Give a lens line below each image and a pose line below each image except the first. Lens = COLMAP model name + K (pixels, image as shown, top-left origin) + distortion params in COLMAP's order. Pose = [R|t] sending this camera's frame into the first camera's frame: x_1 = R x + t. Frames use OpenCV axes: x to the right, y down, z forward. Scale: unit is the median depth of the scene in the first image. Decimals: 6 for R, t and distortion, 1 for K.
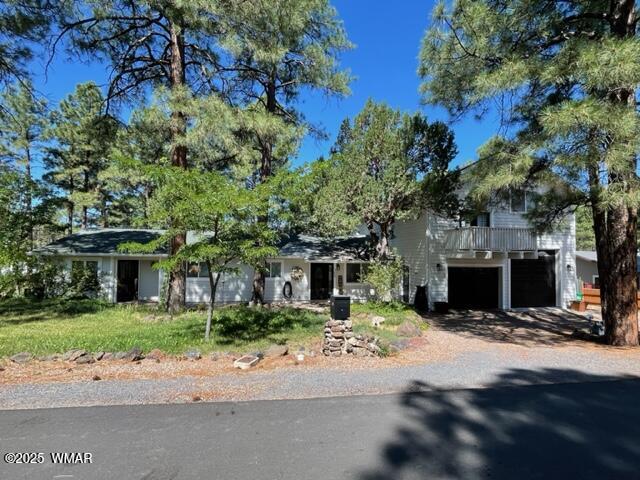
lens RADIAL K [[310.1, 0, 320.0], [0, 310.1, 240.0], [0, 0, 1]] dist [0.001719, 0.000328]
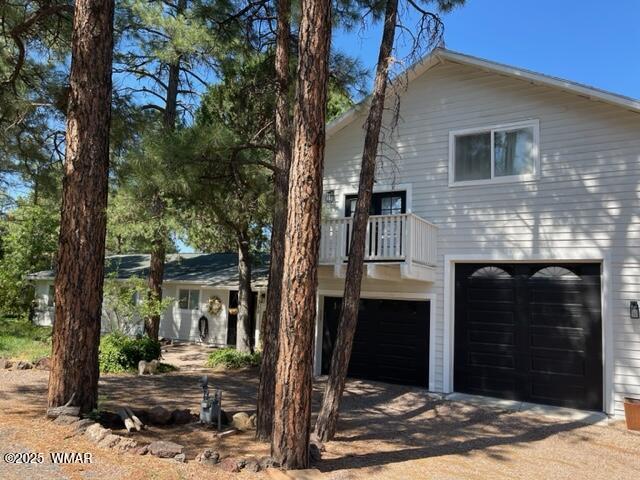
lens RADIAL K [[476.3, 0, 320.0], [0, 476.3, 240.0], [0, 0, 1]] dist [-0.005895, -0.000816]
pose [[0.767189, -0.058646, -0.638735, 0.876803], [0.008647, 0.996667, -0.081124, 0.051039], [0.641363, 0.056714, 0.765139, 0.306111]]
